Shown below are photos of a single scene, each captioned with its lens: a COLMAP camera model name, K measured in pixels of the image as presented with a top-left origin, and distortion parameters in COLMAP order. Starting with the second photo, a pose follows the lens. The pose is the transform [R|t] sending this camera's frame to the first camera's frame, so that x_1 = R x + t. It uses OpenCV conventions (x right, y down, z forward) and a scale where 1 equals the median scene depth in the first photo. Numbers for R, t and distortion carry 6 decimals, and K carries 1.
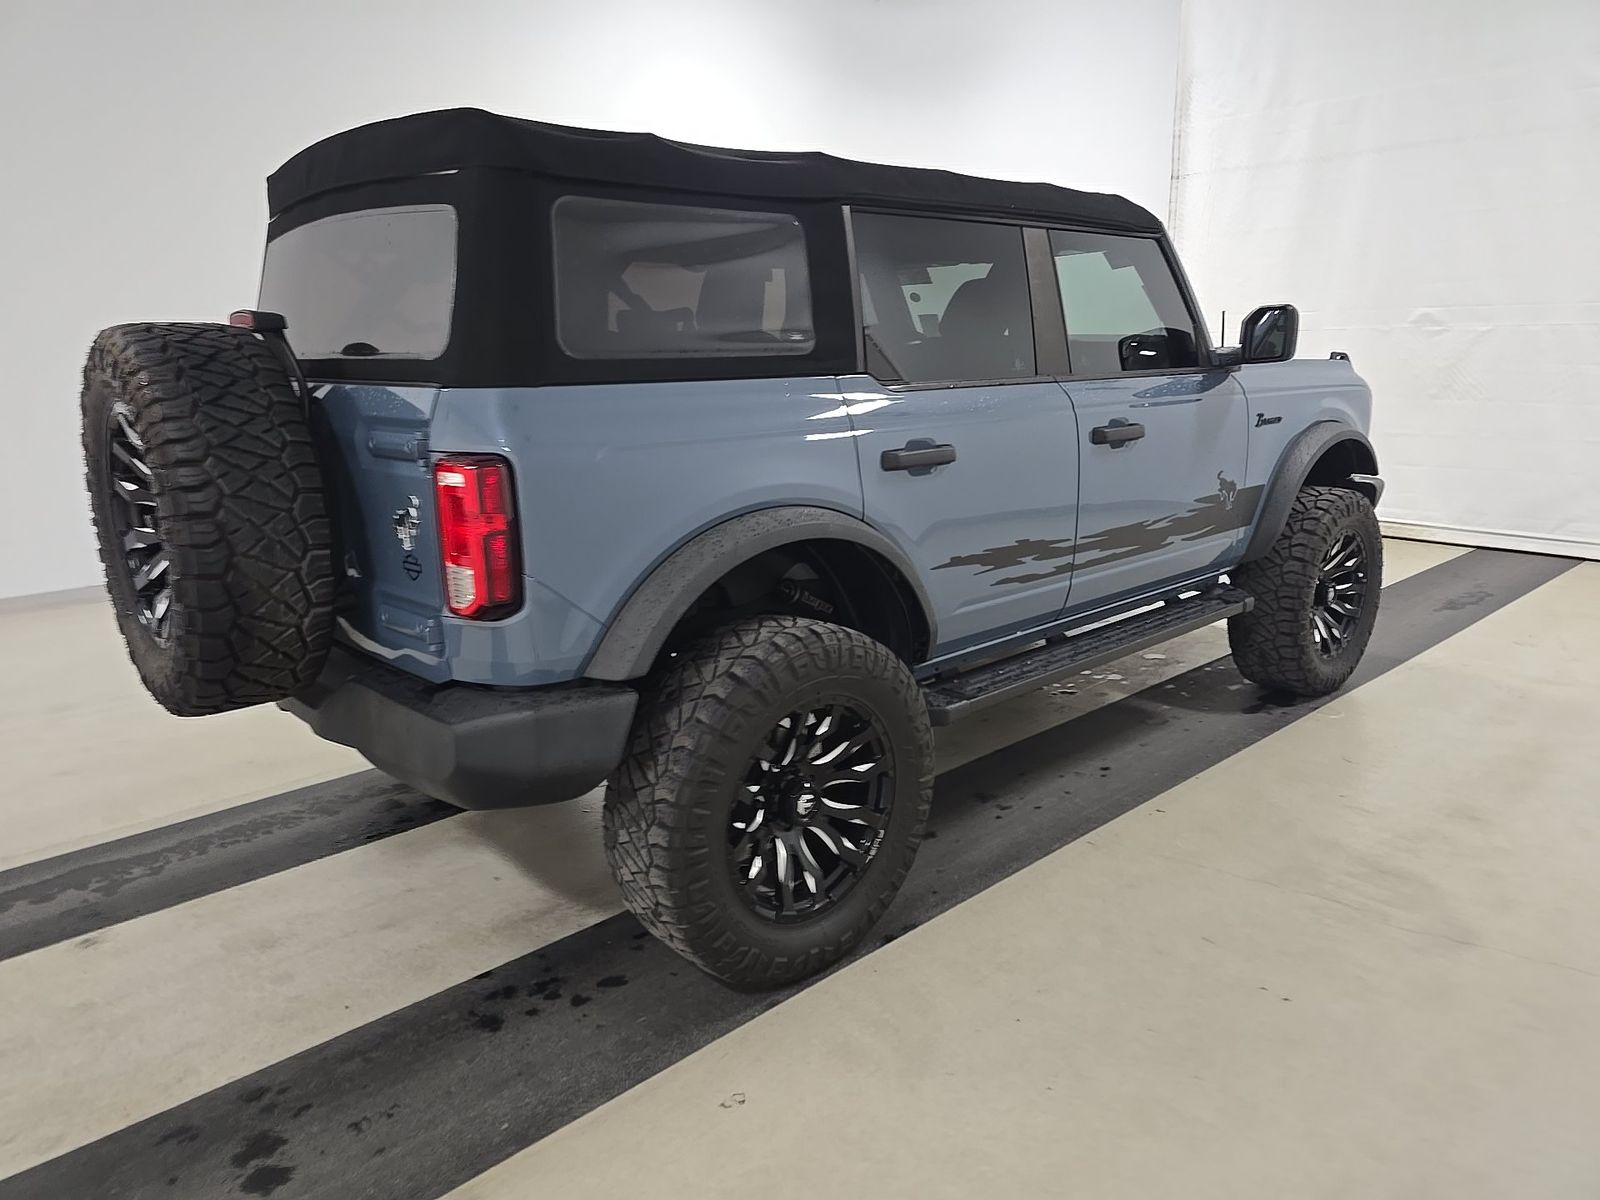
lens RADIAL K [[1076.0, 0, 788.9], [0, 1076.0, 593.4], [0, 0, 1]] dist [0.038121, -0.028784]
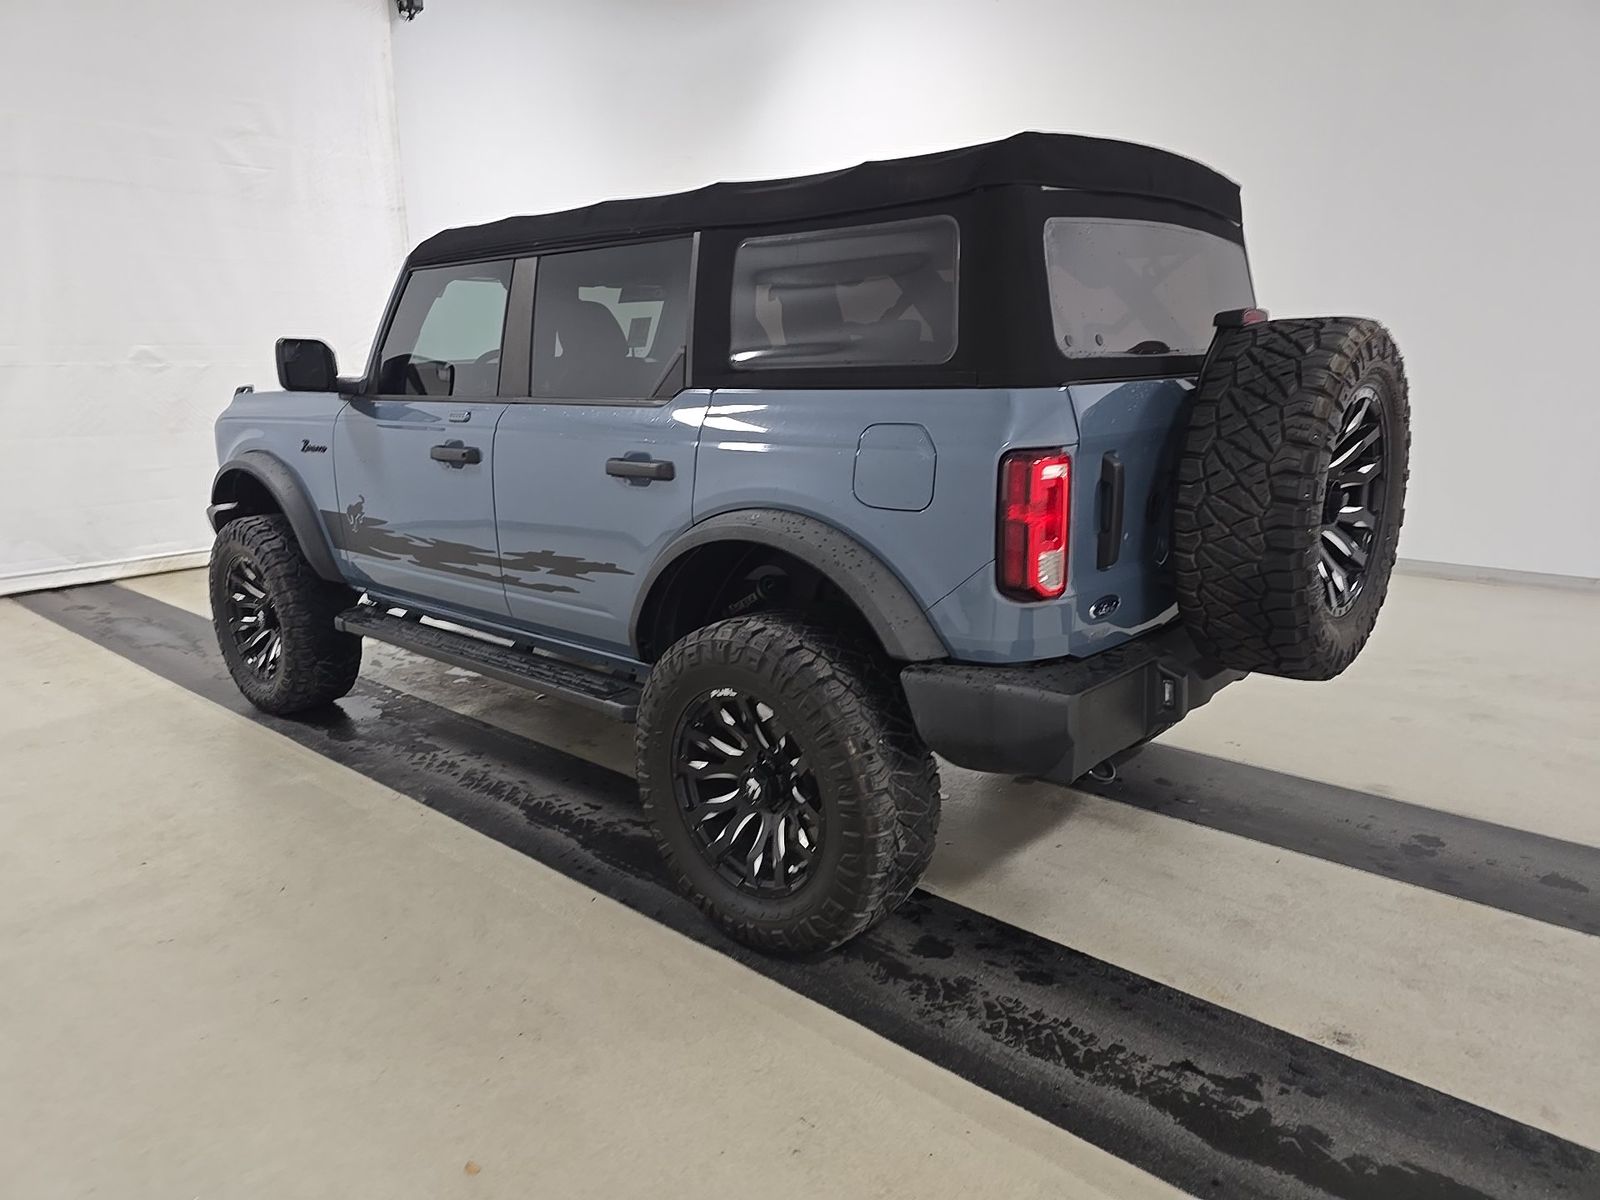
lens RADIAL K [[1076.0, 0, 794.2], [0, 1076.0, 599.5], [0, 0, 1]] dist [0.038121, -0.028784]
pose [[-0.113185, -0.202700, 0.972678, -1.381574], [0.247602, 0.942329, 0.225187, -0.304459], [-0.962228, 0.266325, -0.056468, 1.399265]]
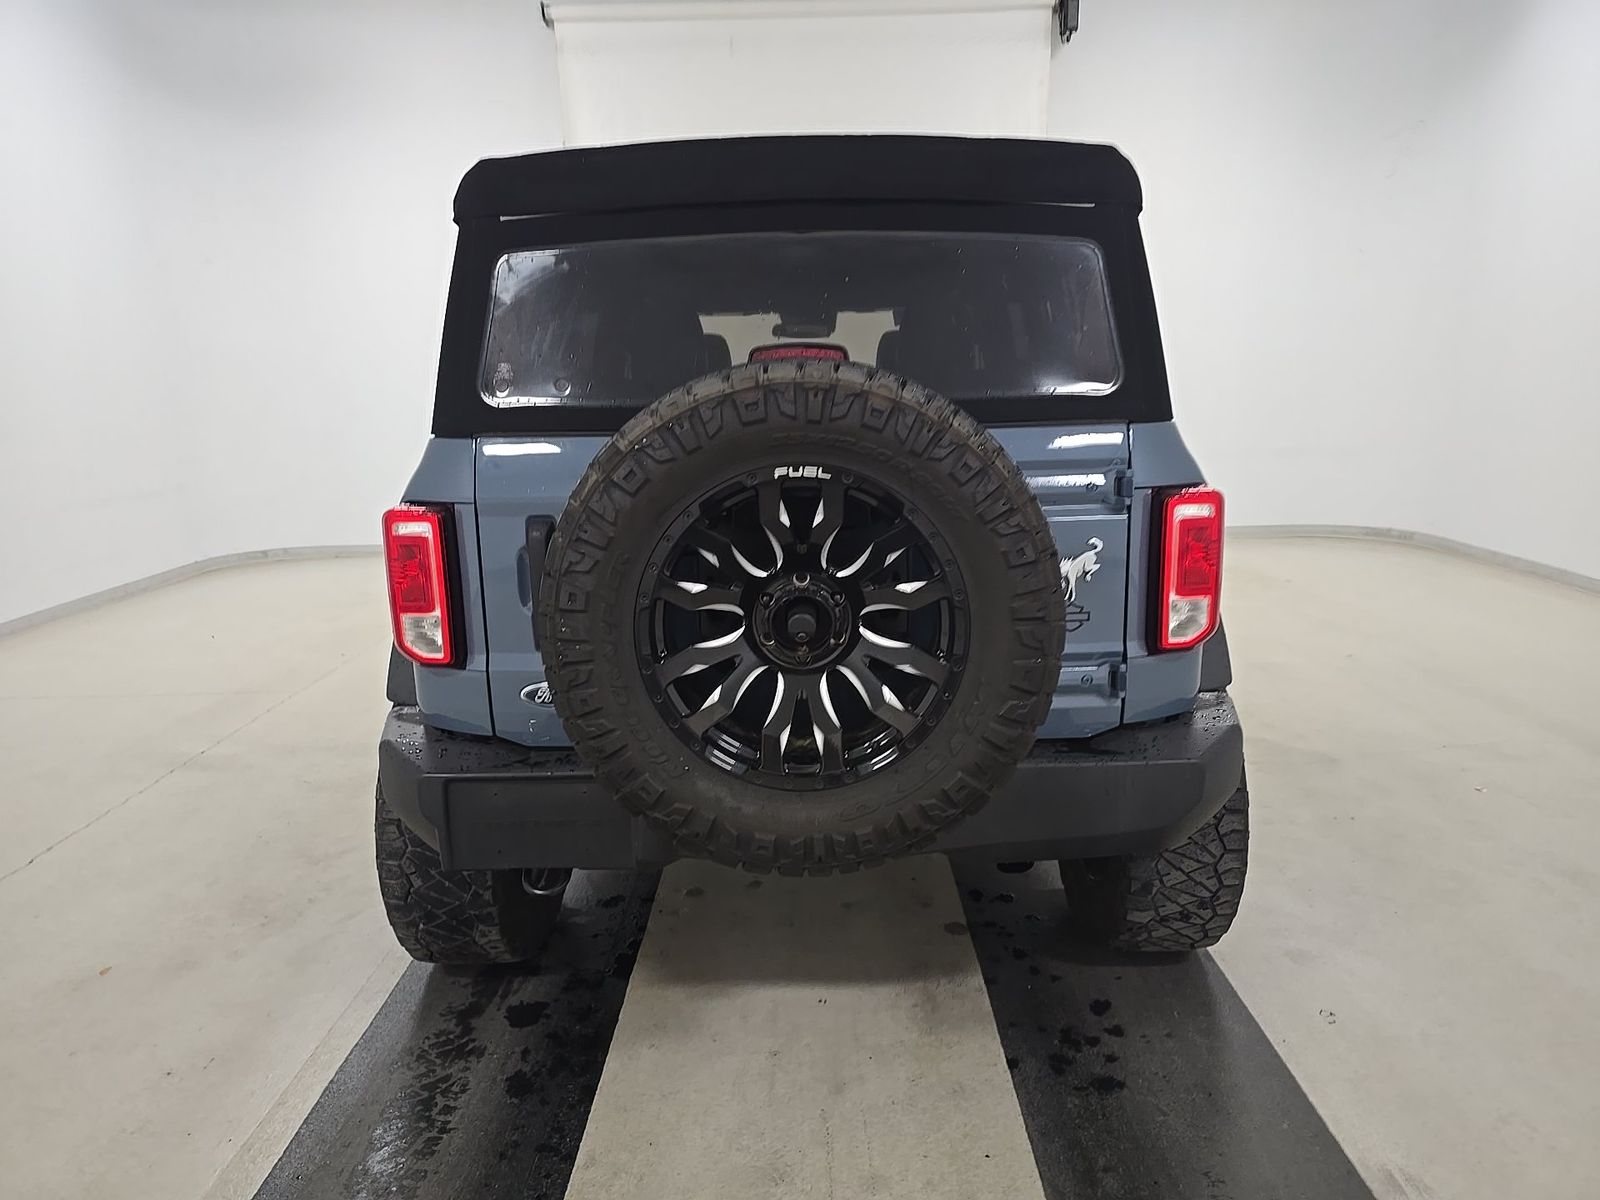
lens RADIAL K [[1076.0, 0, 796.4], [0, 1076.0, 599.7], [0, 0, 1]] dist [0.038121, -0.028784]
pose [[0.678769, -0.145921, 0.719708, -0.962364], [0.178832, 0.983400, 0.030725, -0.090823], [-0.712244, 0.107851, 0.693597, 0.429734]]
